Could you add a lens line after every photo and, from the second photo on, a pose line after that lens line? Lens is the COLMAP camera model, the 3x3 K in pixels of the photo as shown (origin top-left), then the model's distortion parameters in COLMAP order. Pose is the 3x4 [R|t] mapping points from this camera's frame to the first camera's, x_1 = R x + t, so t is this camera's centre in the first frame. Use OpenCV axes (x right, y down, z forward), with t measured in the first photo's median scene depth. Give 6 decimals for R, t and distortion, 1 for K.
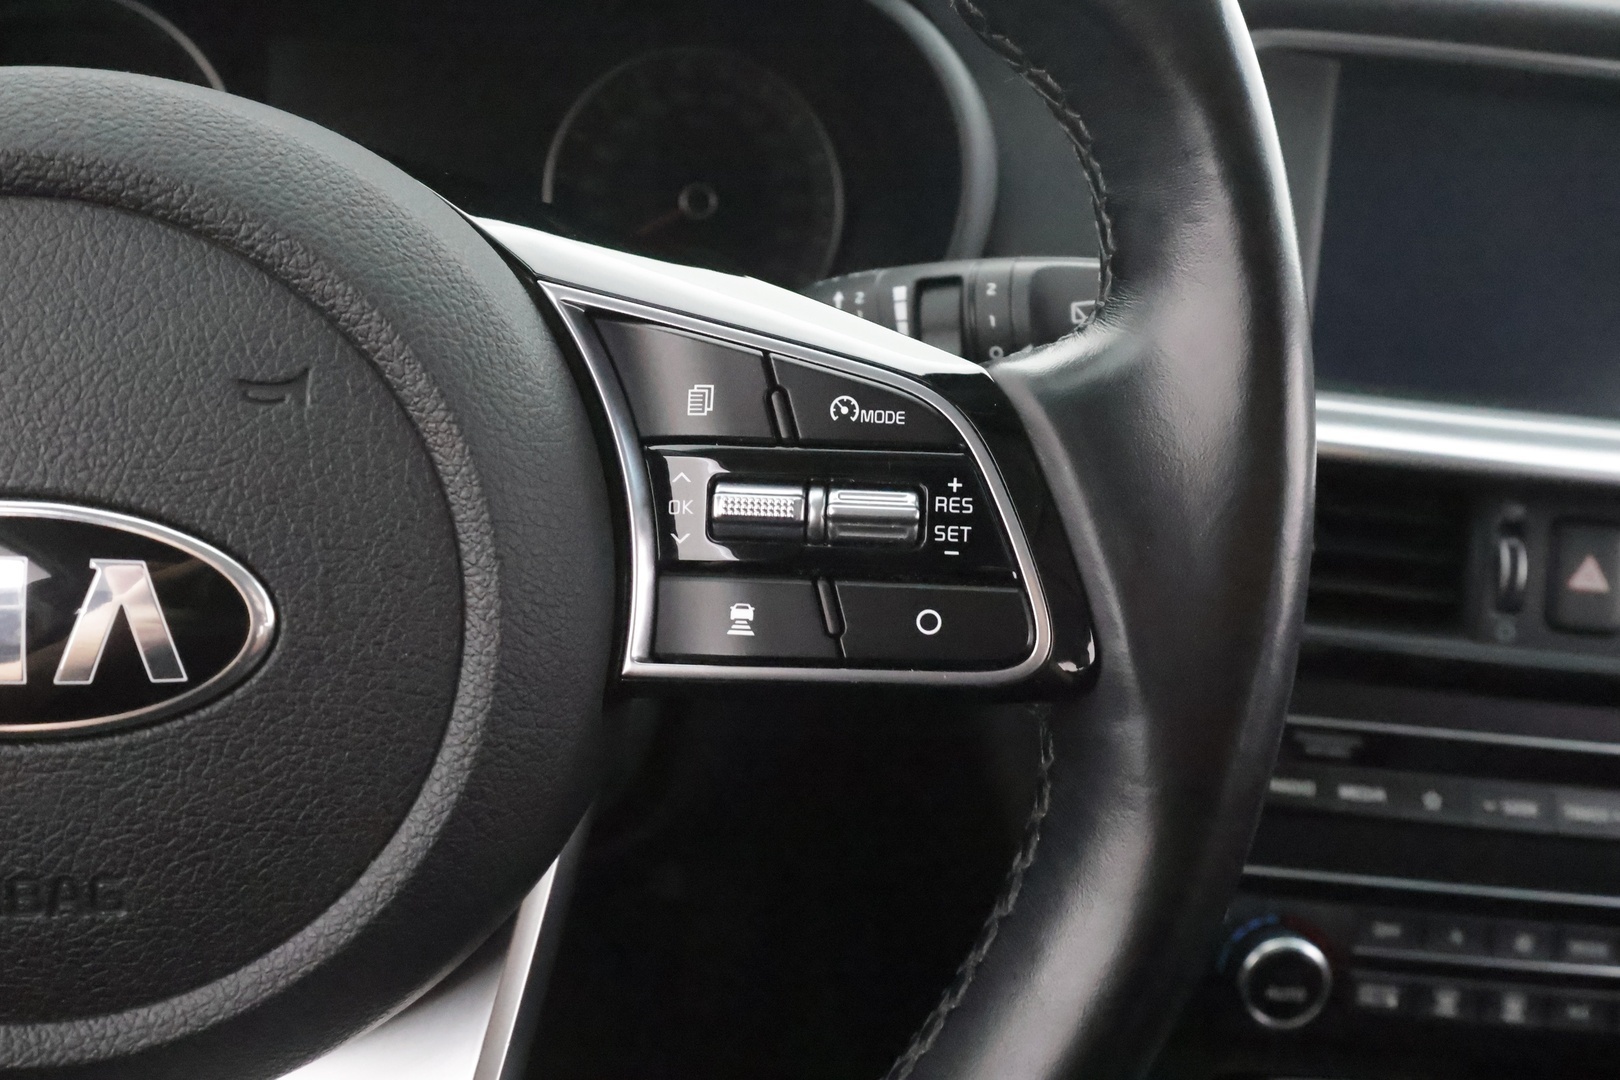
lens RADIAL K [[1283.5, 0, 818.0], [0, 1283.5, 552.9], [0, 0, 1]] dist [0.009443, -0.000024]
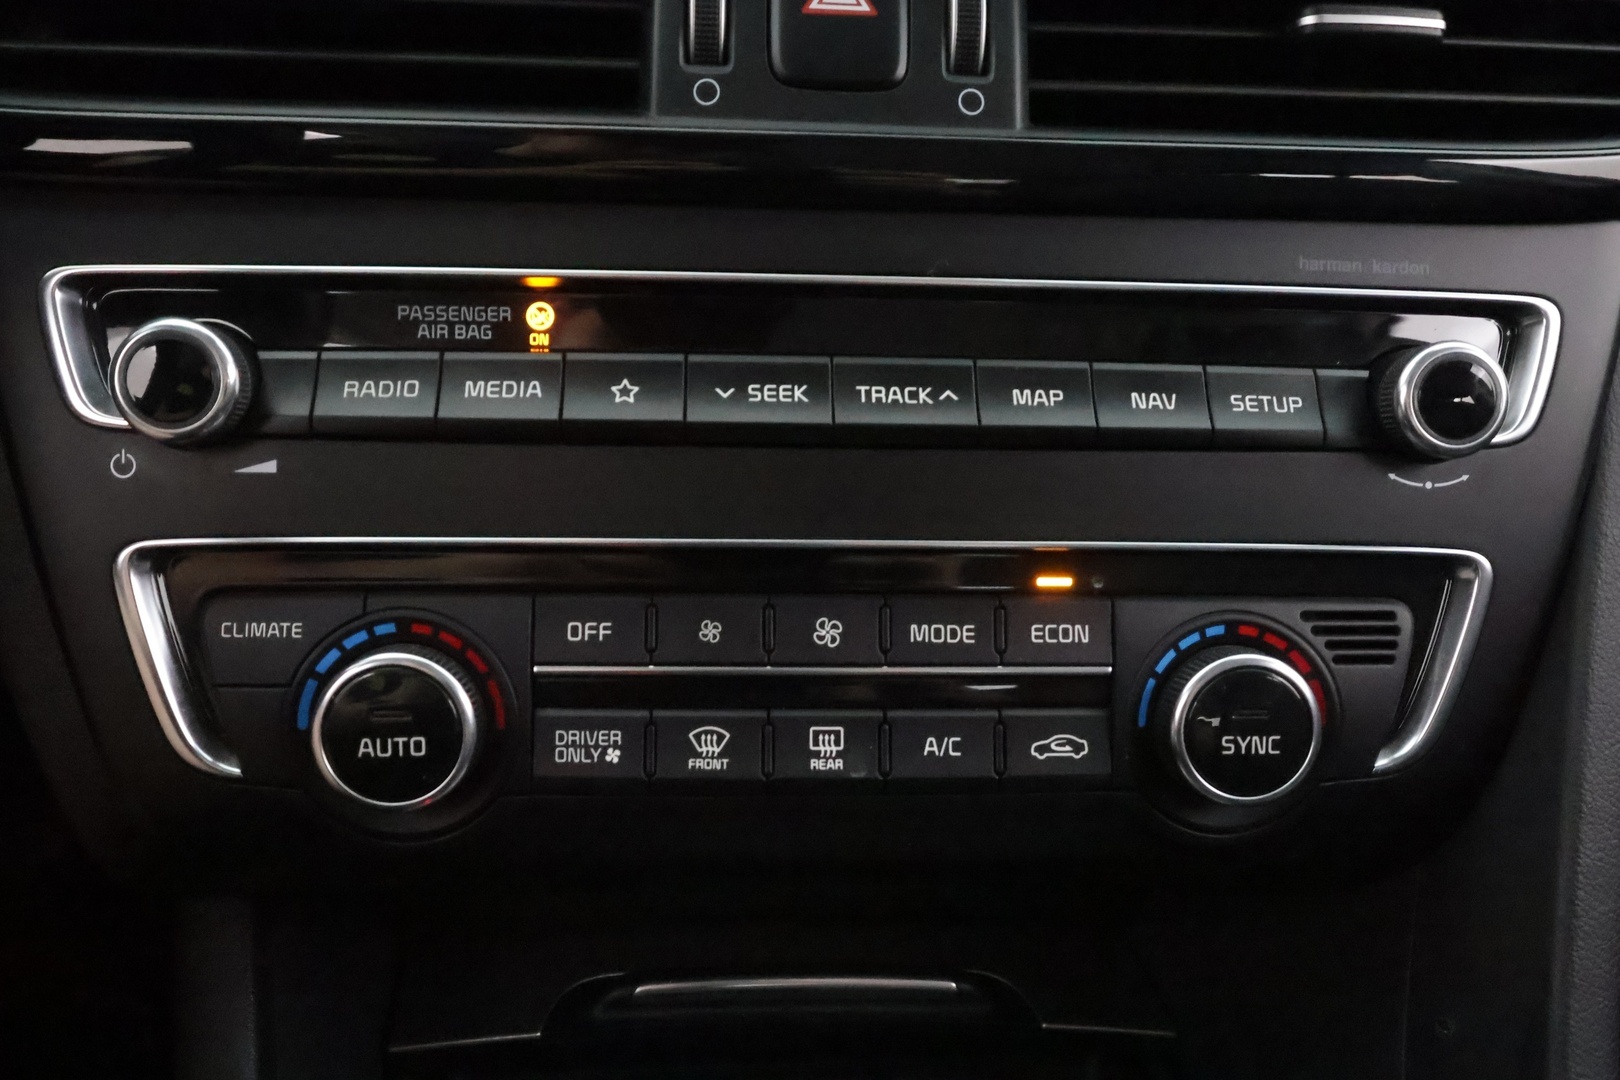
lens RADIAL K [[1283.5, 0, 804.1], [0, 1283.5, 536.0], [0, 0, 1]] dist [0.009443, -0.000024]
pose [[0.994841, -0.092583, 0.041462, 1.035064], [0.096674, 0.989114, -0.110944, 0.647568], [-0.030739, 0.114380, 0.992961, 0.829296]]
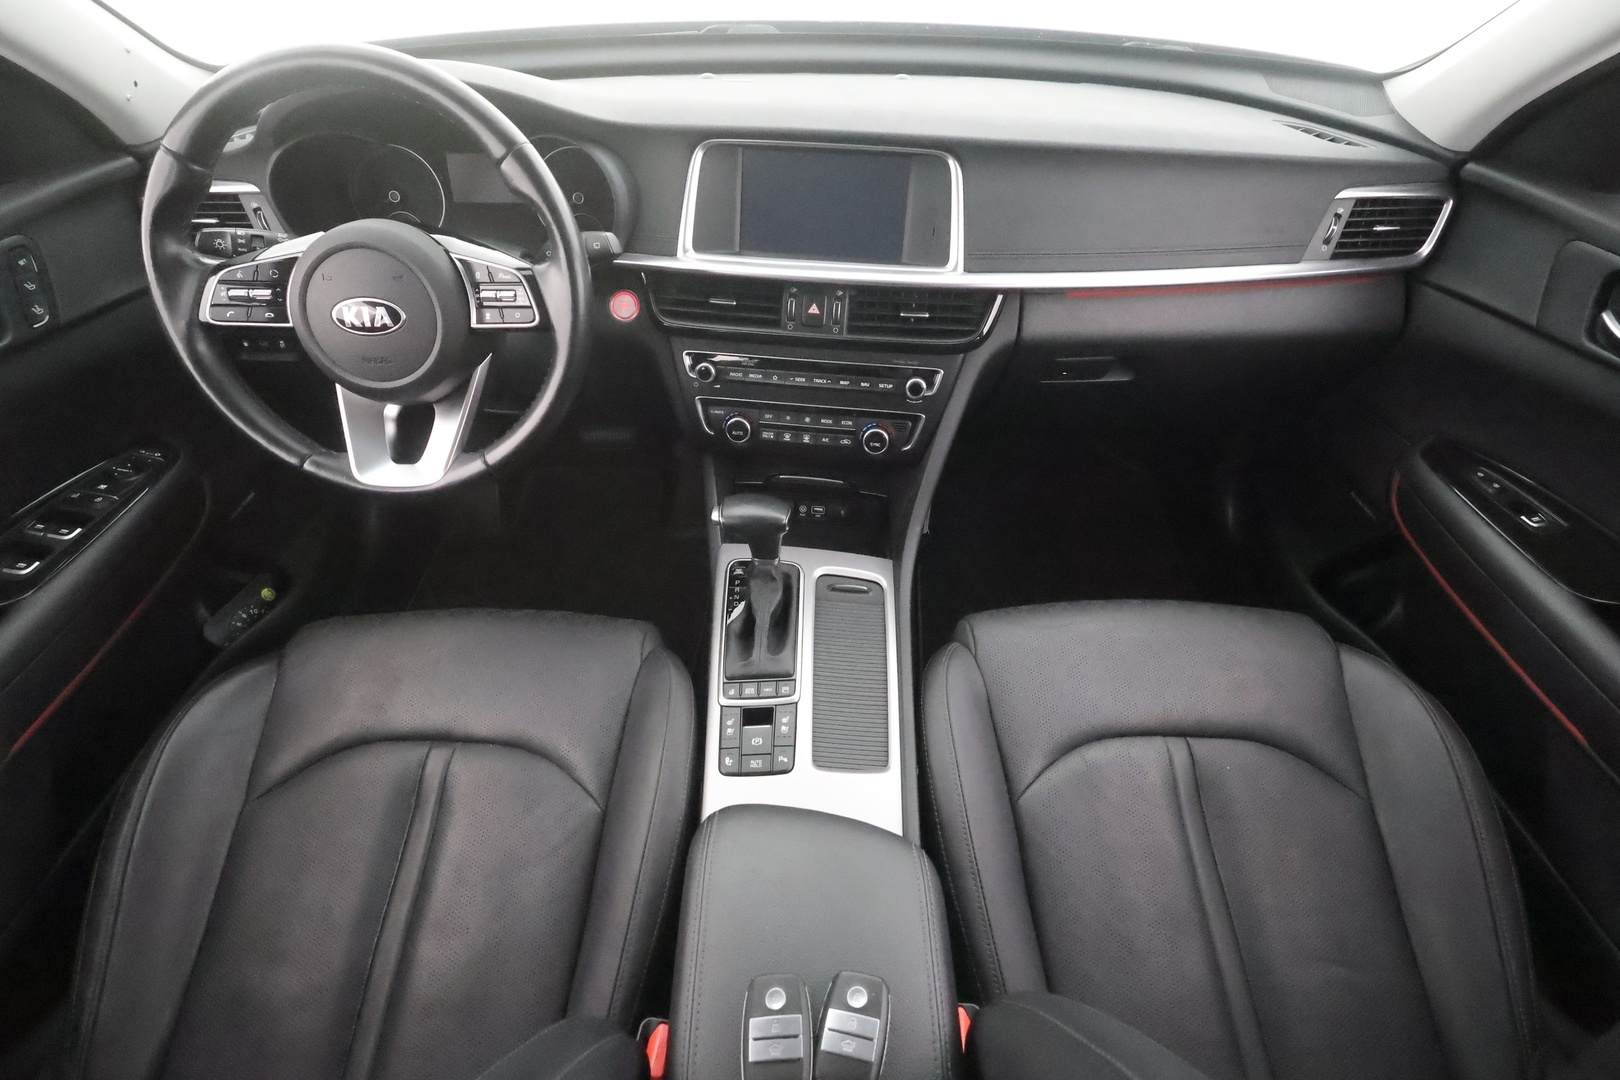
lens RADIAL K [[748.5, 0, 814.2], [0, 748.5, 546.1], [0, 0, 1]] dist [-0.003174, 0.001475]
pose [[0.986824, 0.017286, -0.160873, 1.803371], [0.027420, 0.962027, 0.271574, 0.161863], [0.159458, -0.272407, 0.948877, -2.059429]]
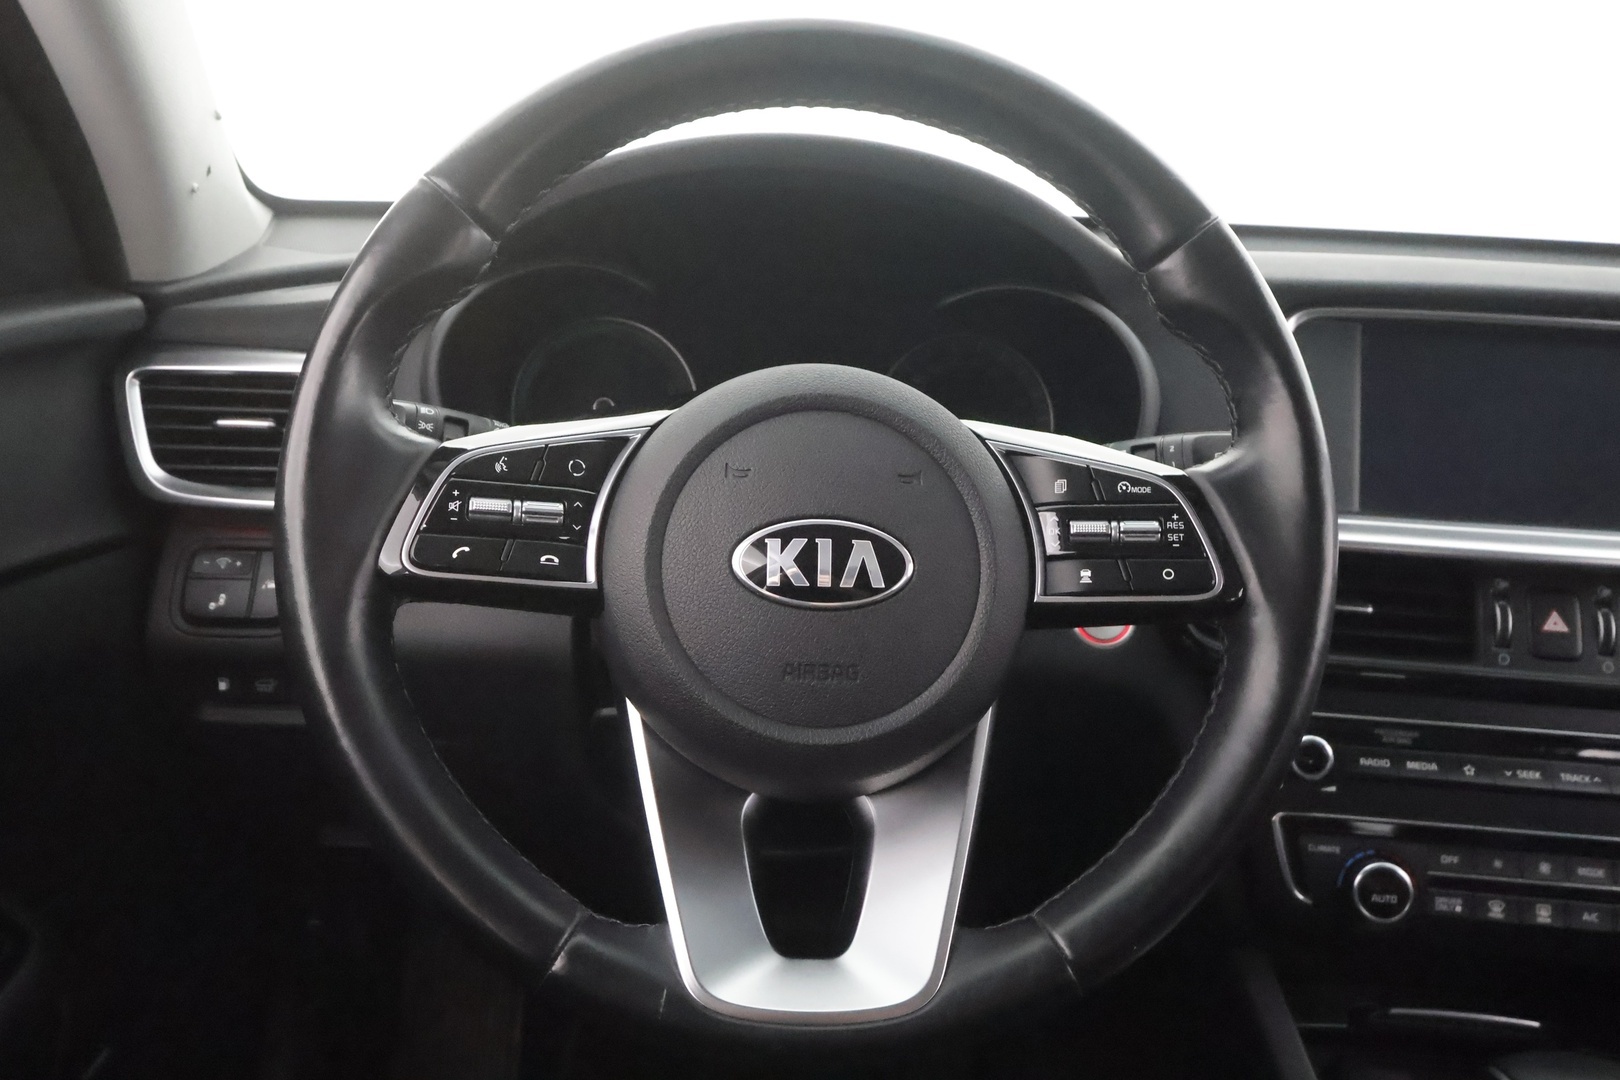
lens RADIAL K [[1232.7, 0, 812.6], [0, 1232.7, 549.9], [0, 0, 1]] dist [-0.007808, 0.011210]
pose [[0.994418, -0.034280, -0.099786, -0.304628], [0.015069, 0.982197, -0.187251, 0.387332], [0.104428, 0.184702, 0.977231, -1.154005]]
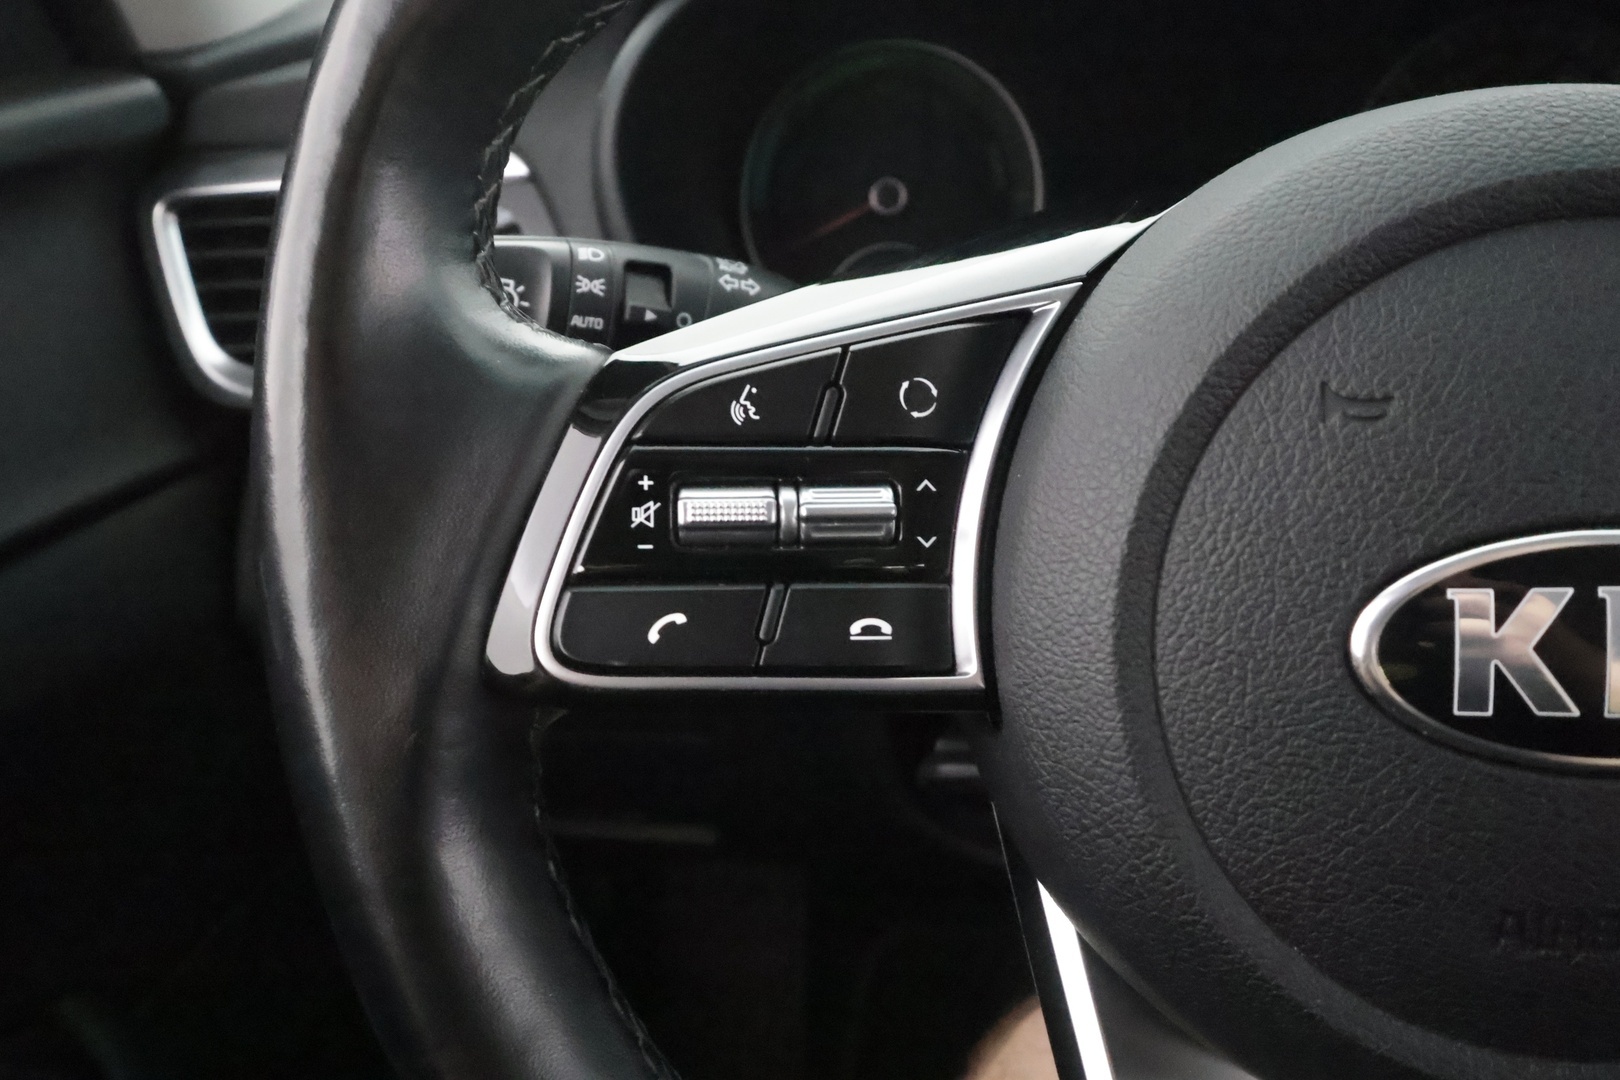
lens RADIAL K [[1283.5, 0, 806.6], [0, 1283.5, 541.6], [0, 0, 1]] dist [0.009443, -0.000024]
pose [[0.954246, -0.040162, -0.296313, -0.710931], [0.037188, 0.999185, -0.015668, -0.029229], [0.296701, 0.003932, 0.954962, -0.087835]]
